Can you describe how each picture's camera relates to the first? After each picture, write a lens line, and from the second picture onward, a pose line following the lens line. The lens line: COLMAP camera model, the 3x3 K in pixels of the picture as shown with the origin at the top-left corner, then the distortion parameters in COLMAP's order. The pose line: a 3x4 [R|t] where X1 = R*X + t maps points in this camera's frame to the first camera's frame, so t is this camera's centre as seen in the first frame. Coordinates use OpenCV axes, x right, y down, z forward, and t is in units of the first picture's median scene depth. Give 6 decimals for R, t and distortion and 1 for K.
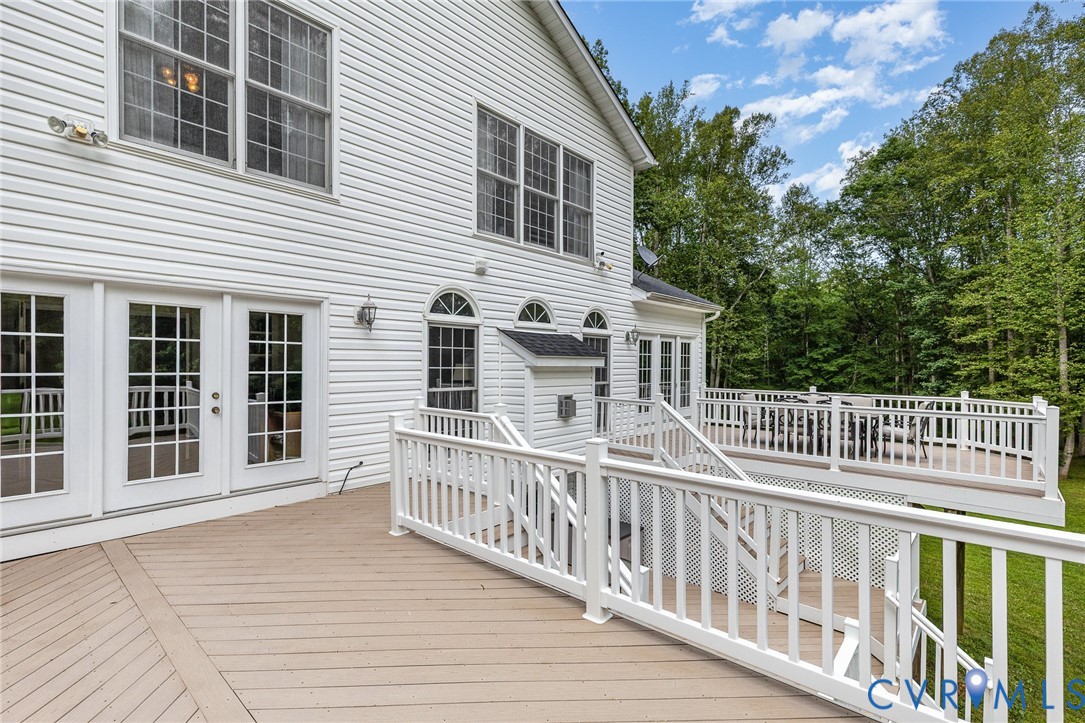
lens RADIAL K [[500.8, 0, 540.0], [0, 500.8, 364.0], [0, 0, 1]] dist [0.016181, -0.000092]
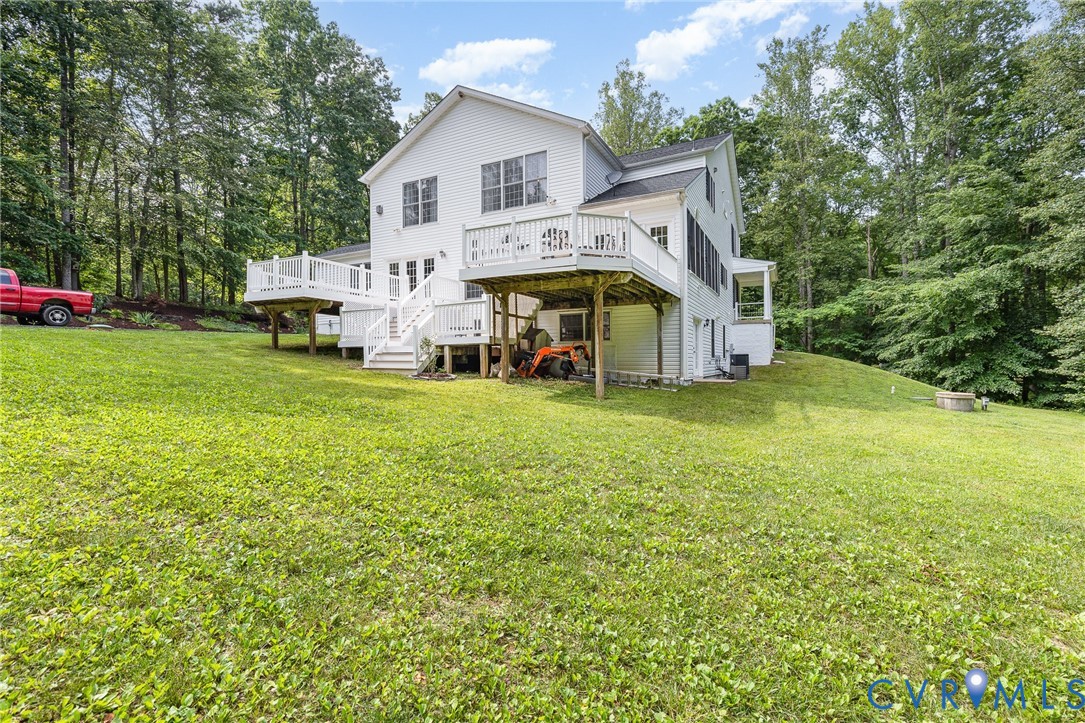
lens RADIAL K [[484.7, 0, 542.2], [0, 484.7, 363.8], [0, 0, 1]] dist [0.016832, 0.000035]
pose [[0.269021, -0.007717, -0.963104, 1.984971], [0.011020, 0.999927, -0.004934, 0.442546], [0.963071, -0.009286, 0.269086, 0.506994]]
